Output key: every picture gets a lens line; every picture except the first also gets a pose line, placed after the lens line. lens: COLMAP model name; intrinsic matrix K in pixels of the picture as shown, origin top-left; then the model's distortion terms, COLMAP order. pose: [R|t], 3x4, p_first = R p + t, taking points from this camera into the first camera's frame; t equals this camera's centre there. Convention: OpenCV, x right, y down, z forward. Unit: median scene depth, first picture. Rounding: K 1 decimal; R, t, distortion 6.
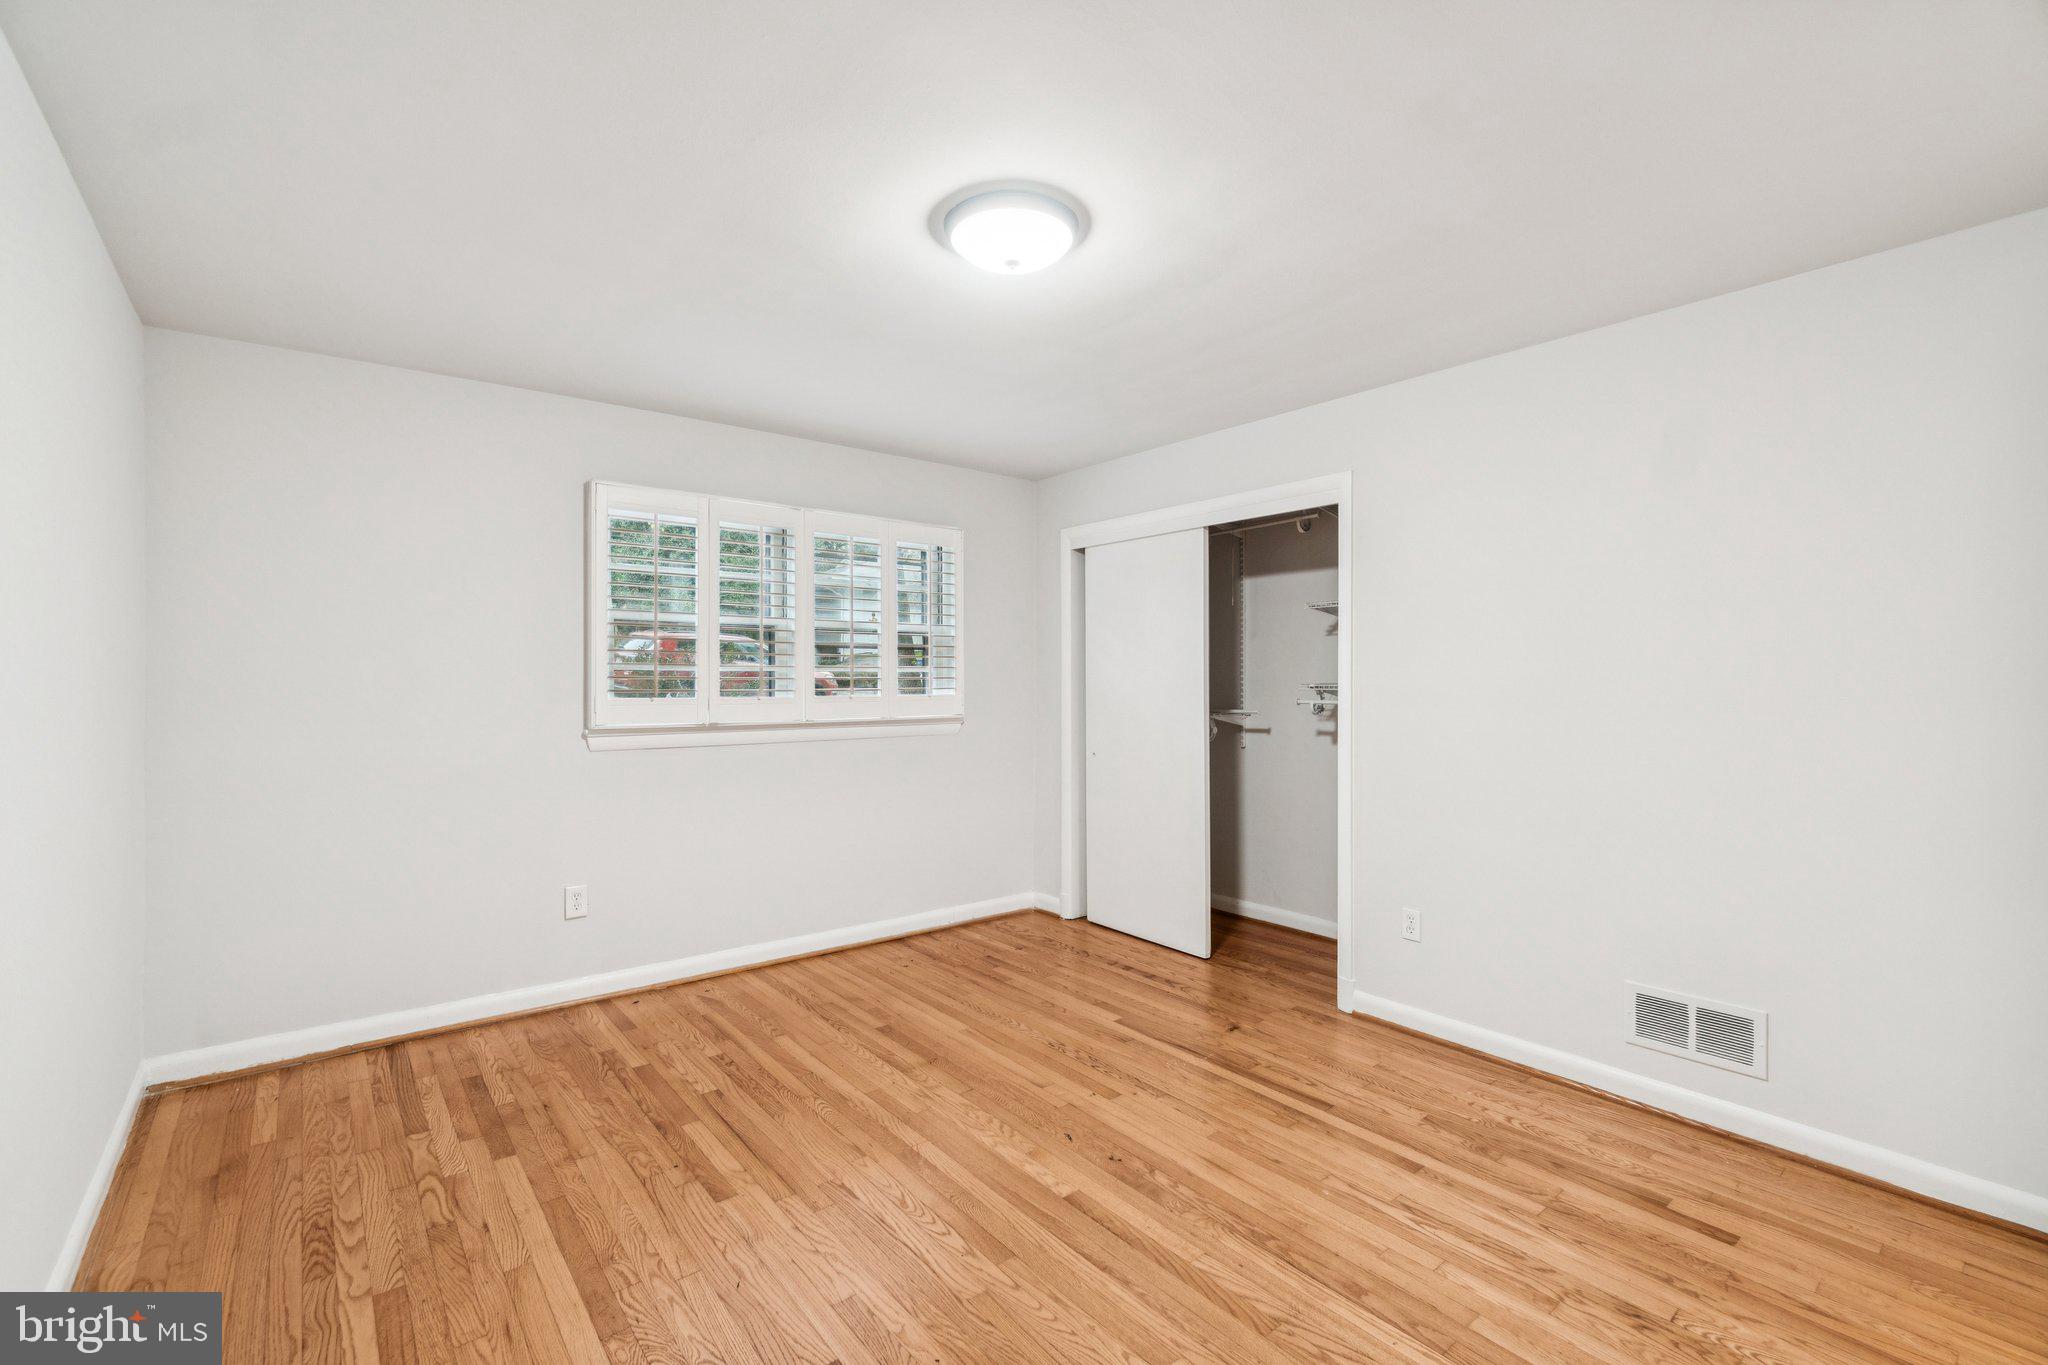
lens RADIAL K [[880.4, 0, 1012.3], [0, 880.4, 677.2], [0, 0, 1]] dist [-0.003969, -0.000418]
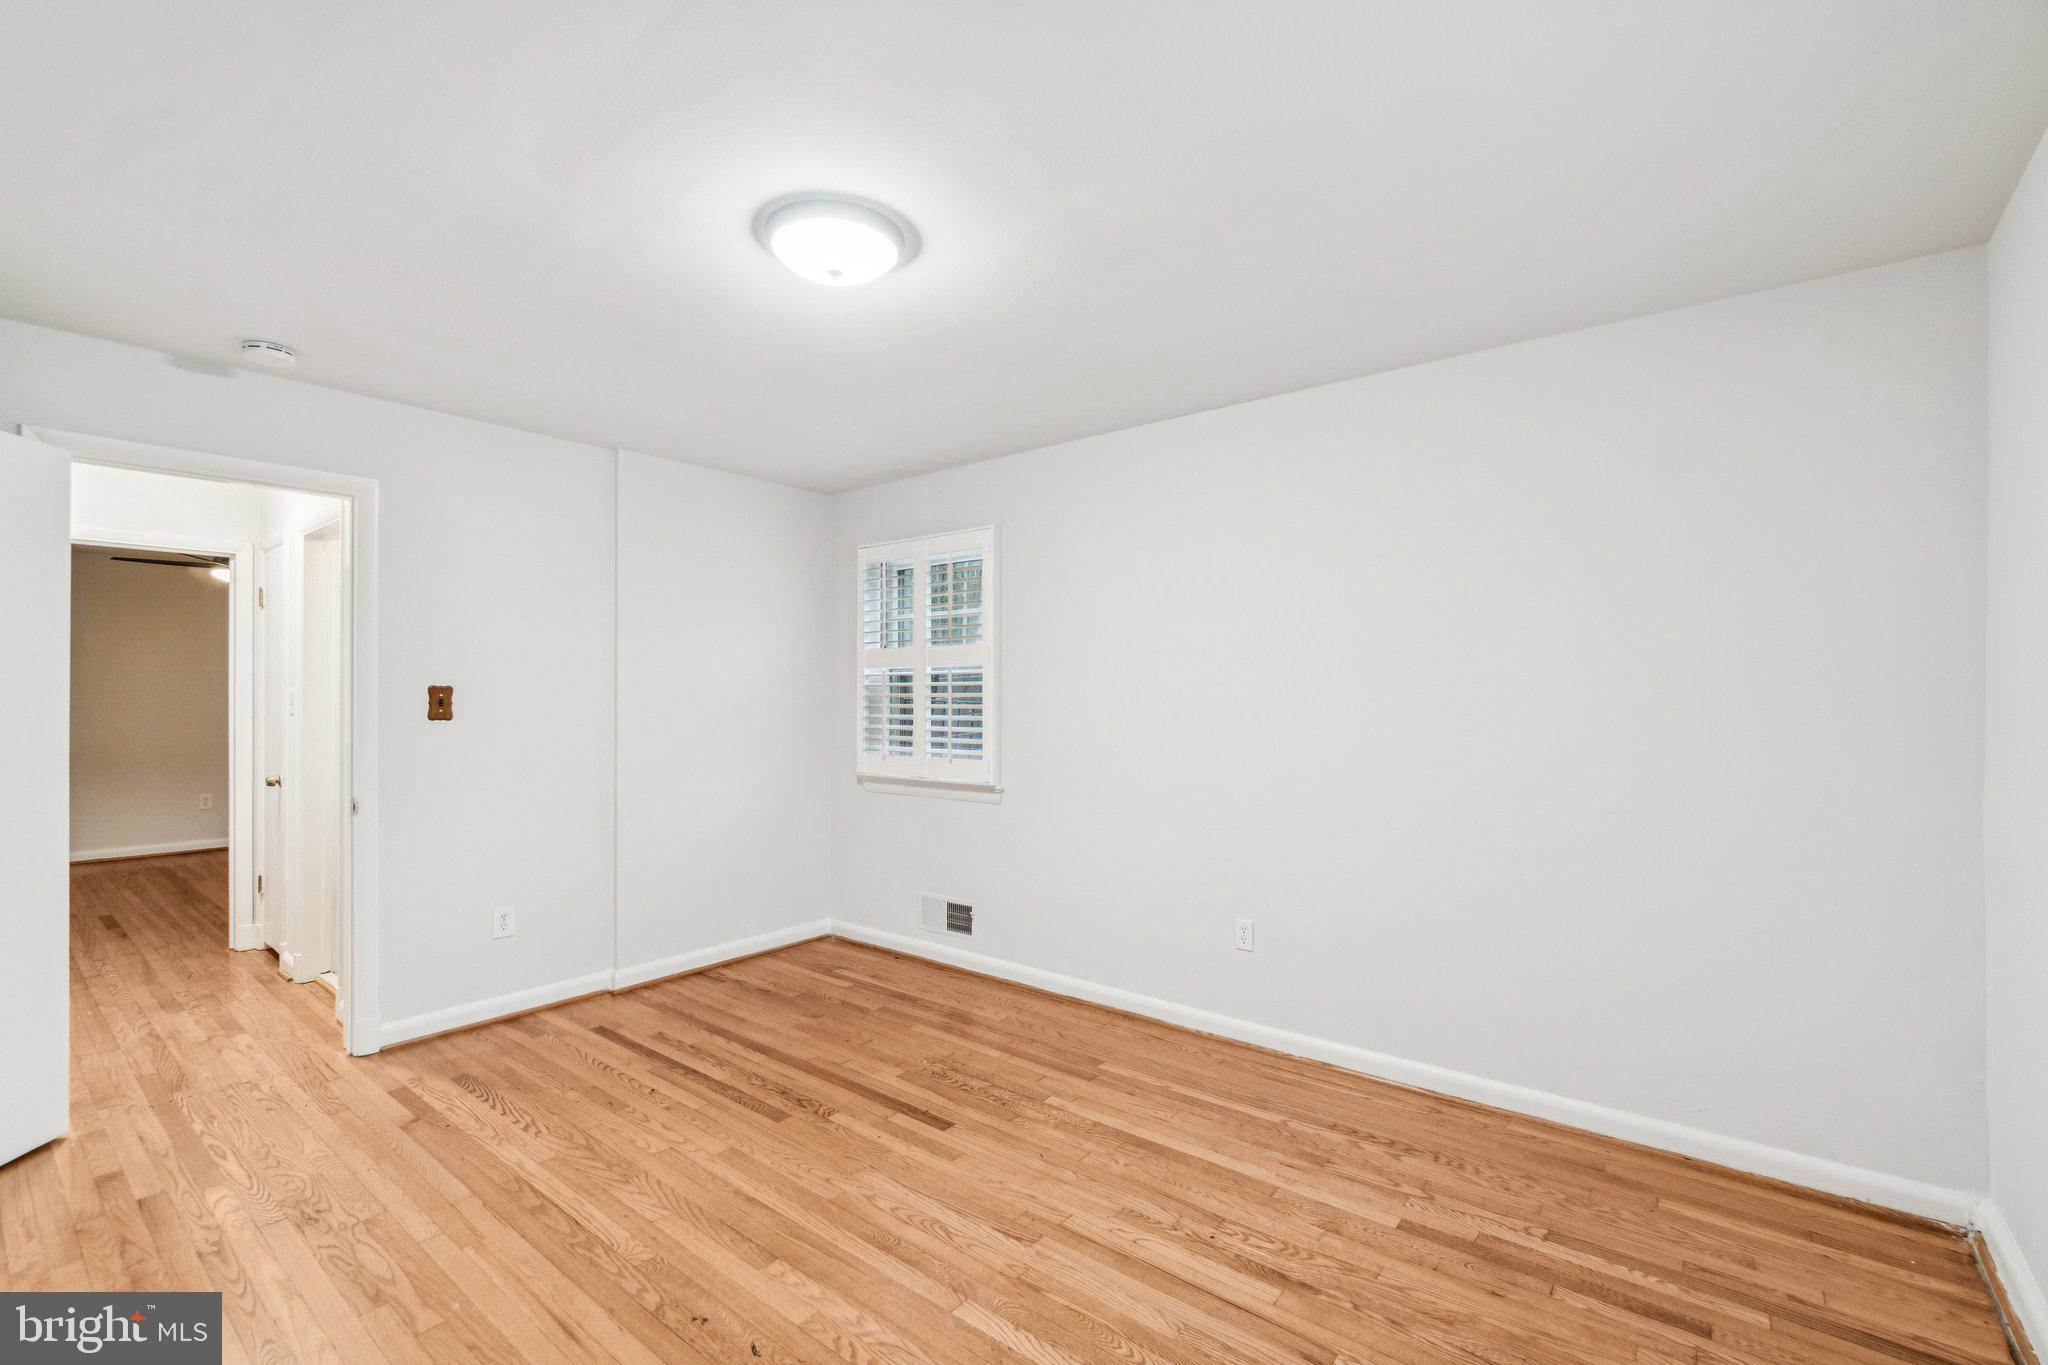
lens RADIAL K [[887.1, 0, 1013.6], [0, 887.1, 681.4], [0, 0, 1]] dist [-0.003160, 0.000123]
pose [[-0.975421, -0.007007, -0.220239, 0.021138], [-0.003914, 0.999888, -0.014475, -0.004421], [0.220316, -0.013257, -0.975339, 1.629553]]
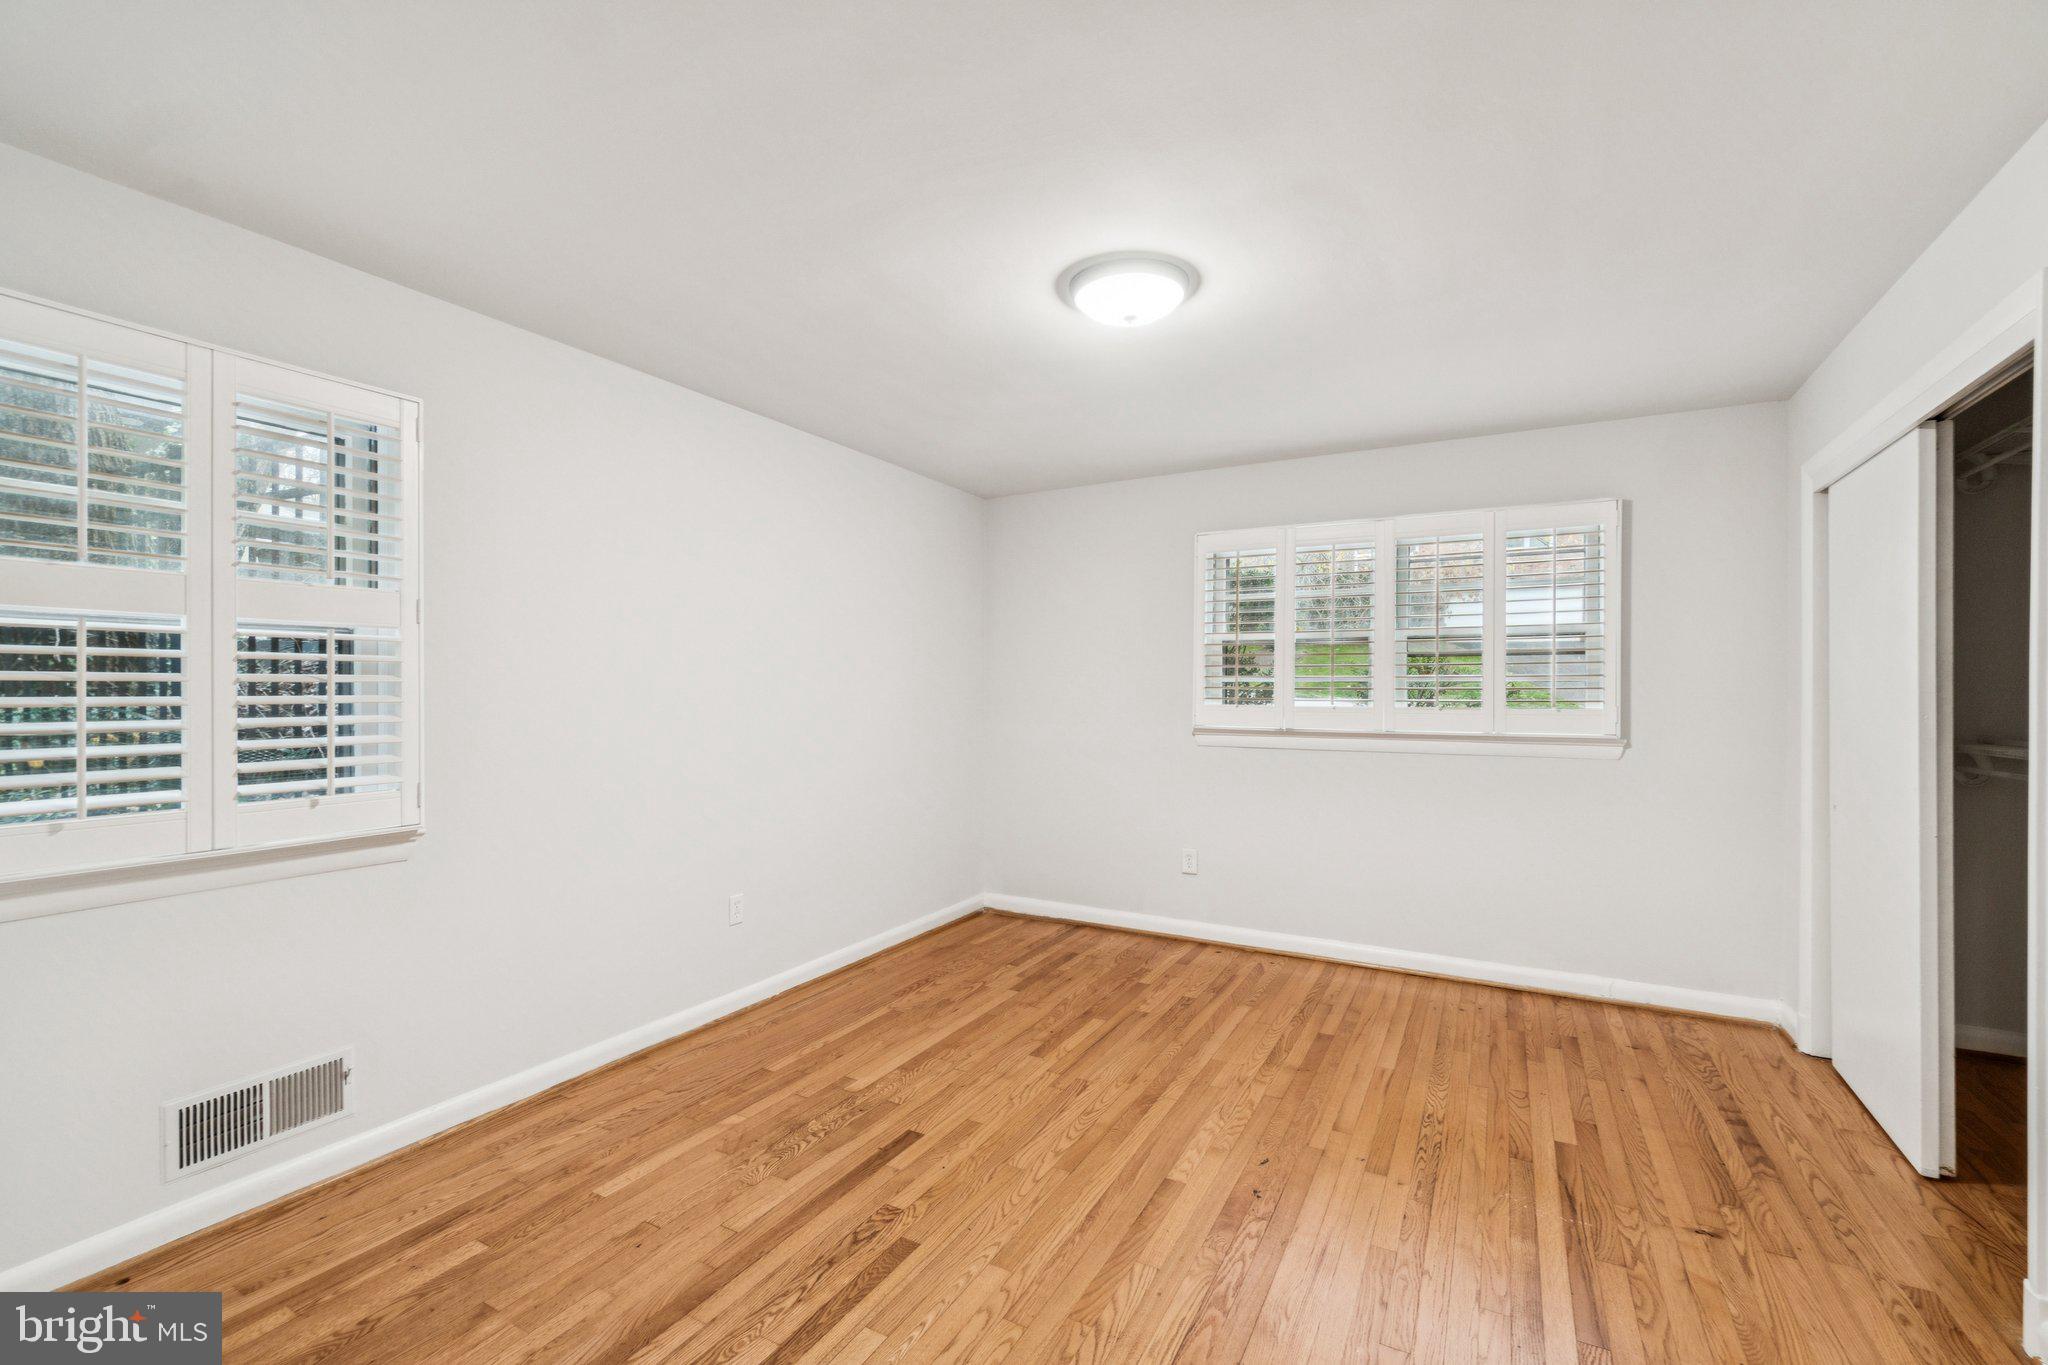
lens RADIAL K [[887.1, 0, 1013.6], [0, 887.1, 681.4], [0, 0, 1]] dist [-0.003160, 0.000123]
pose [[0.379131, -0.008823, -0.925301, 0.803045], [-0.002690, 0.999940, -0.010637, 0.008627], [0.925339, 0.006522, 0.379085, 0.351262]]
